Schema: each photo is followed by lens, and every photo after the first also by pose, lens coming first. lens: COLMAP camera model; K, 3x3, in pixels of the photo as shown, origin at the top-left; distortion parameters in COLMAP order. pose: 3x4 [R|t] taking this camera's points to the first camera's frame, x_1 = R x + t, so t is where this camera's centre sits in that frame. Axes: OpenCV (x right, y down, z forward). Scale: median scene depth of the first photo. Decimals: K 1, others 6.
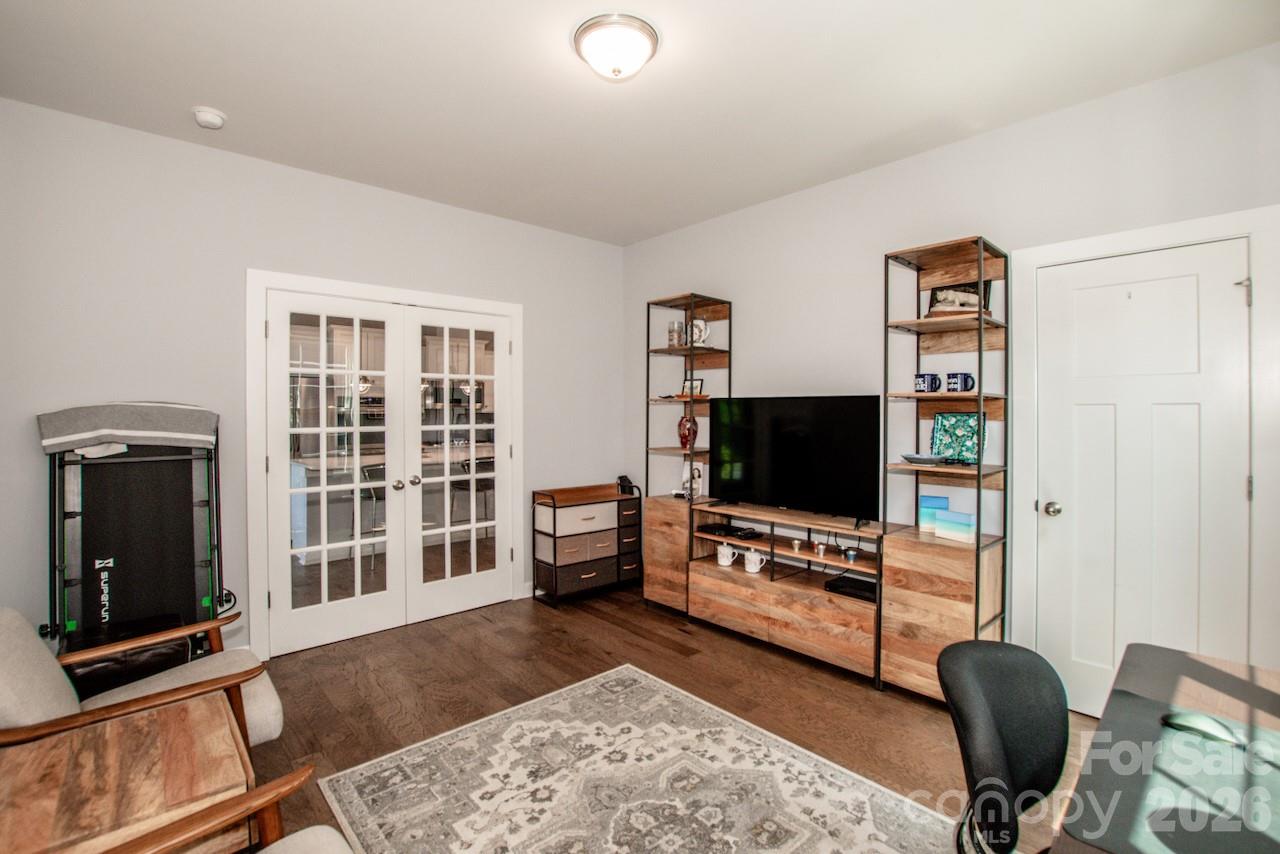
lens RADIAL K [[580.5, 0, 641.4], [0, 580.5, 402.9], [0, 0, 1]] dist [-0.020248, 0.000159]
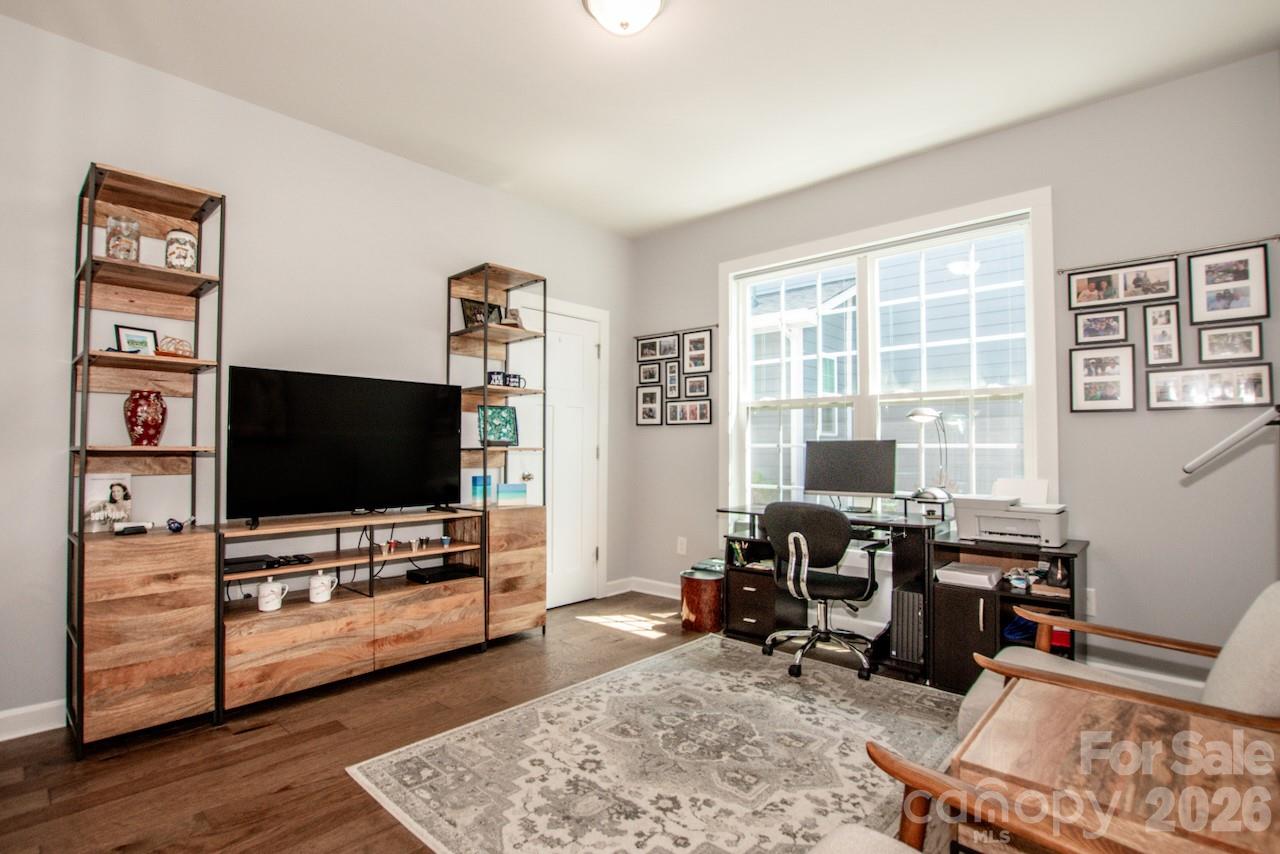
lens RADIAL K [[610.5, 0, 640.0], [0, 610.5, 427.0], [0, 0, 1]] dist [-0.033687, 0.000892]
pose [[-0.093348, 0.032789, 0.995094, -0.920235], [-0.016895, 0.999262, -0.034511, 0.119691], [-0.995490, -0.020034, -0.092725, 0.953558]]
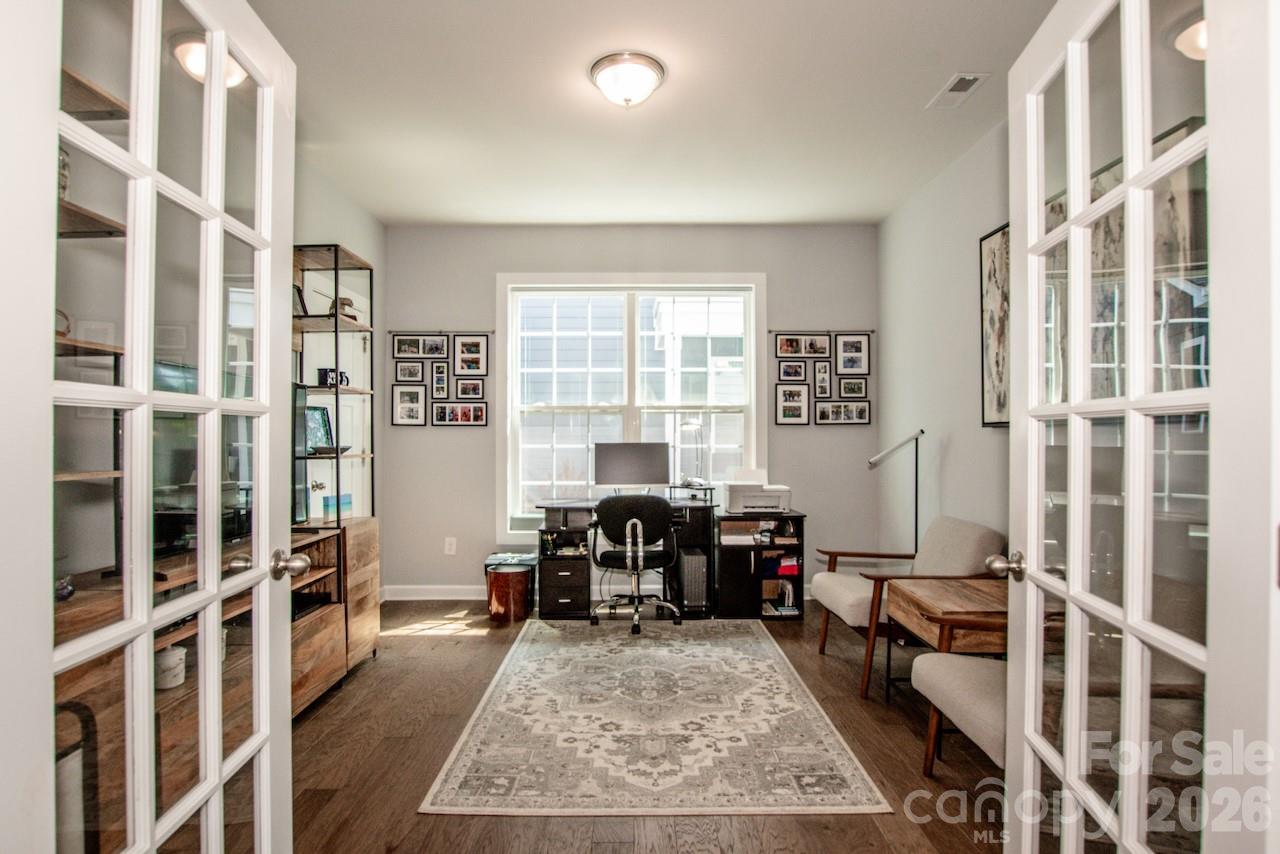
lens RADIAL K [[625.1, 0, 640.0], [0, 625.1, 427.0], [0, 0, 1]] dist [-0.044688, 0.000097]
pose [[-0.739624, 0.011375, 0.672924, -0.786757], [-0.008250, 0.999629, -0.025965, 0.093929], [-0.672970, -0.024756, -0.739256, 1.684772]]
